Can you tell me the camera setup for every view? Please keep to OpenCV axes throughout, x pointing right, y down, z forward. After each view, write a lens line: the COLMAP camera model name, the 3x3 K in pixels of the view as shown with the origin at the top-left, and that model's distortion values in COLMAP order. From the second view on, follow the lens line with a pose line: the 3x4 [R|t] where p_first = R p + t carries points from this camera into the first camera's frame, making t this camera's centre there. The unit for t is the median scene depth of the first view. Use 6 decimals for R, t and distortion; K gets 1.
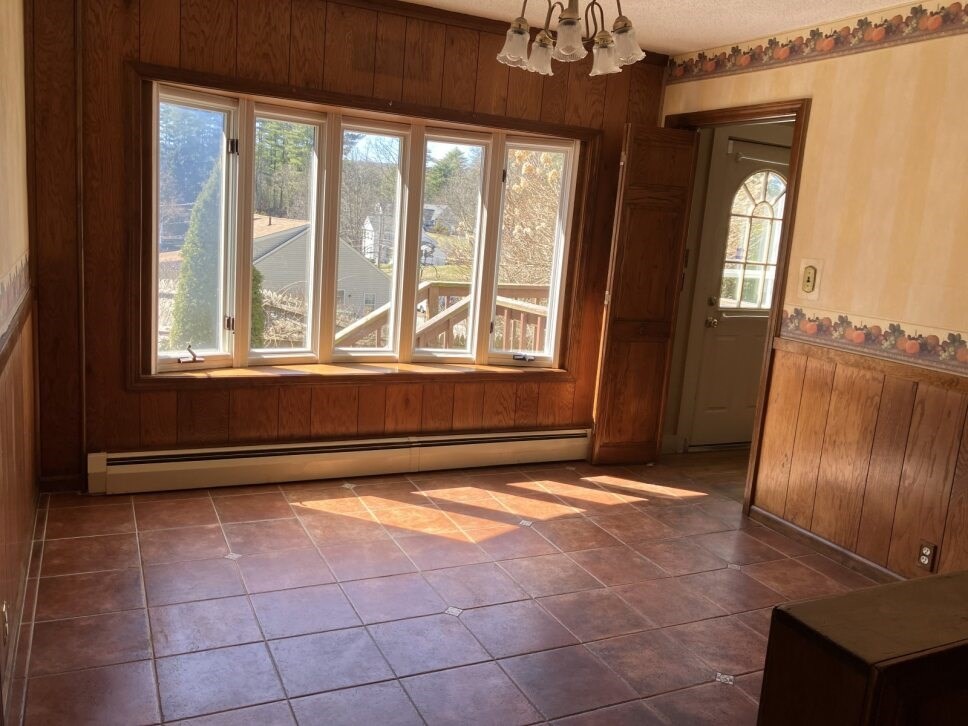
lens RADIAL K [[787.1, 0, 479.4], [0, 787.1, 354.3], [0, 0, 1]] dist [0.014756, -0.012846]
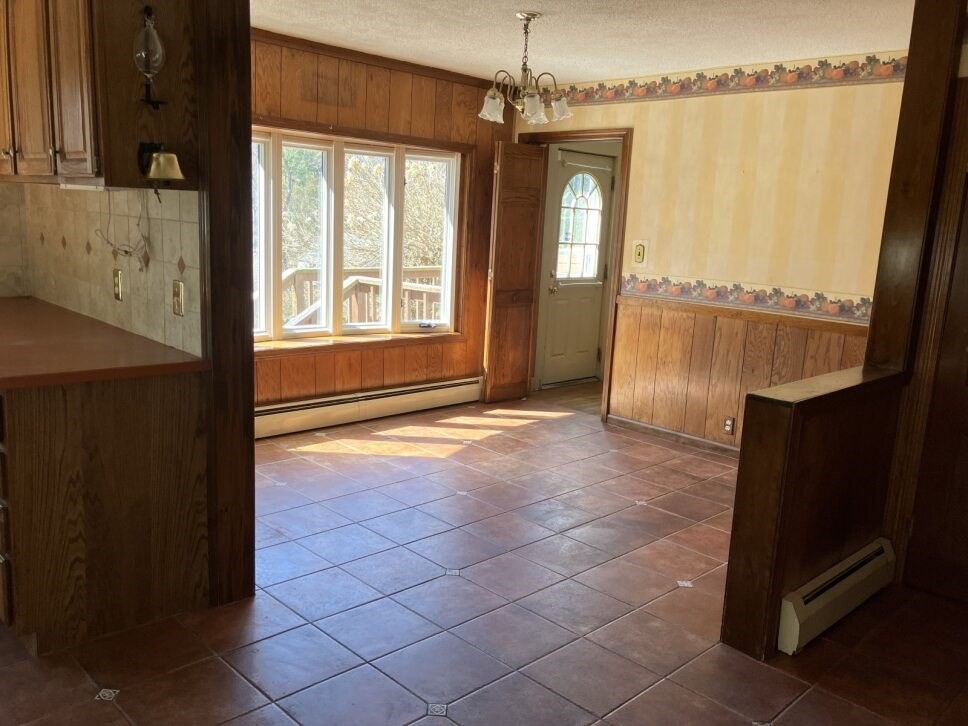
lens RADIAL K [[787.1, 0, 484.6], [0, 787.1, 365.8], [0, 0, 1]] dist [0.014756, -0.012846]
pose [[0.945379, -0.087718, 0.313950, -0.305054], [0.076659, 0.995929, 0.047424, 0.018793], [-0.316832, -0.020766, 0.948254, -0.272527]]
